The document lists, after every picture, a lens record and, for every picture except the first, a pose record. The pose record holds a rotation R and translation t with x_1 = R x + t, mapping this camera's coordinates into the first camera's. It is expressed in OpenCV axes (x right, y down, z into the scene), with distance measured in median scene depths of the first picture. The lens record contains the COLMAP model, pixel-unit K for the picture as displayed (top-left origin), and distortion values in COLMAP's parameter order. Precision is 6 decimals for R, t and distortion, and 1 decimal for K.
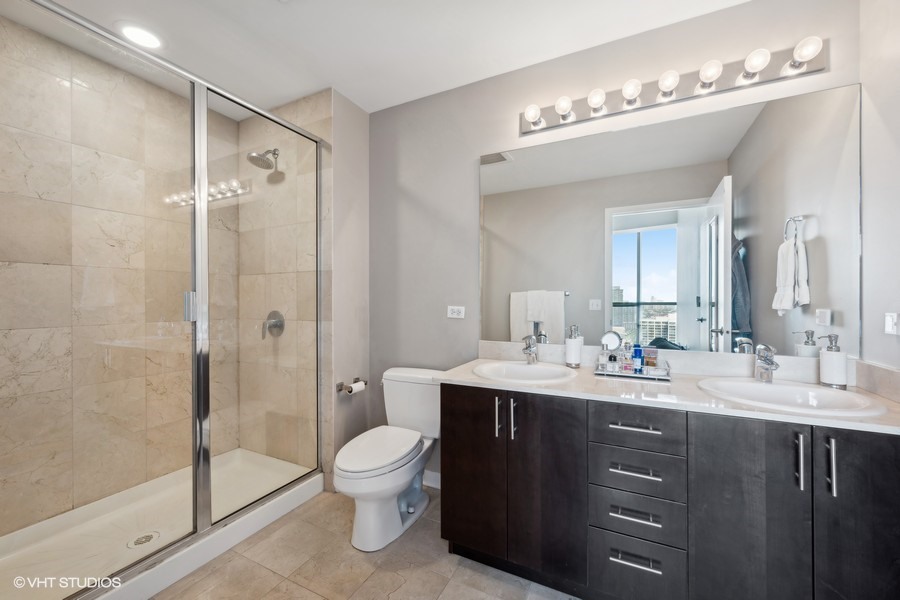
lens RADIAL K [[355.2, 0, 453.5], [0, 355.2, 300.7], [0, 0, 1]] dist [-0.001418, -0.000116]
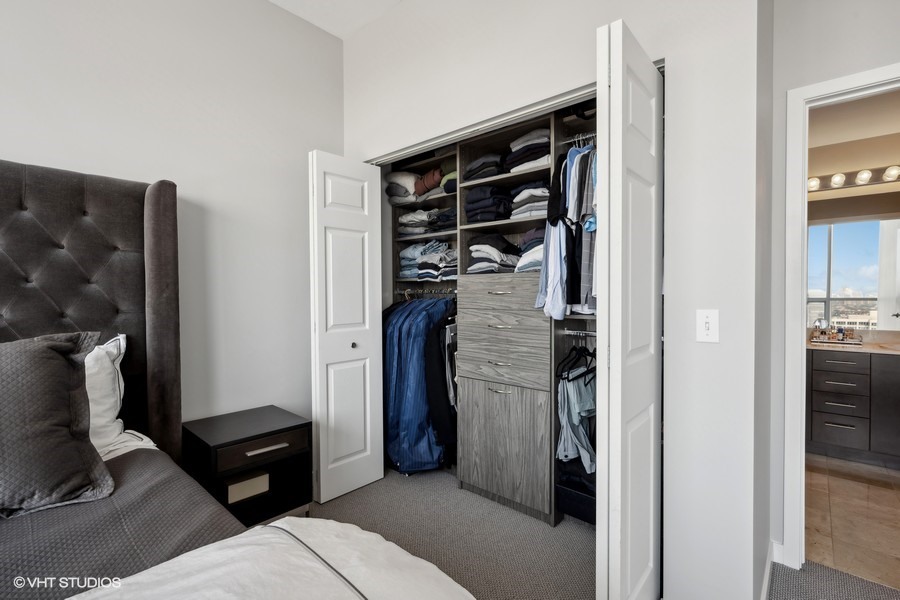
lens RADIAL K [[409.4, 0, 448.7], [0, 409.4, 295.6], [0, 0, 1]] dist [-0.000194, 0.000196]
pose [[0.967393, 0.005000, -0.253230, -0.156510], [-0.003005, 0.999961, 0.008265, -0.007193], [0.253261, -0.007234, 0.967371, -0.269311]]
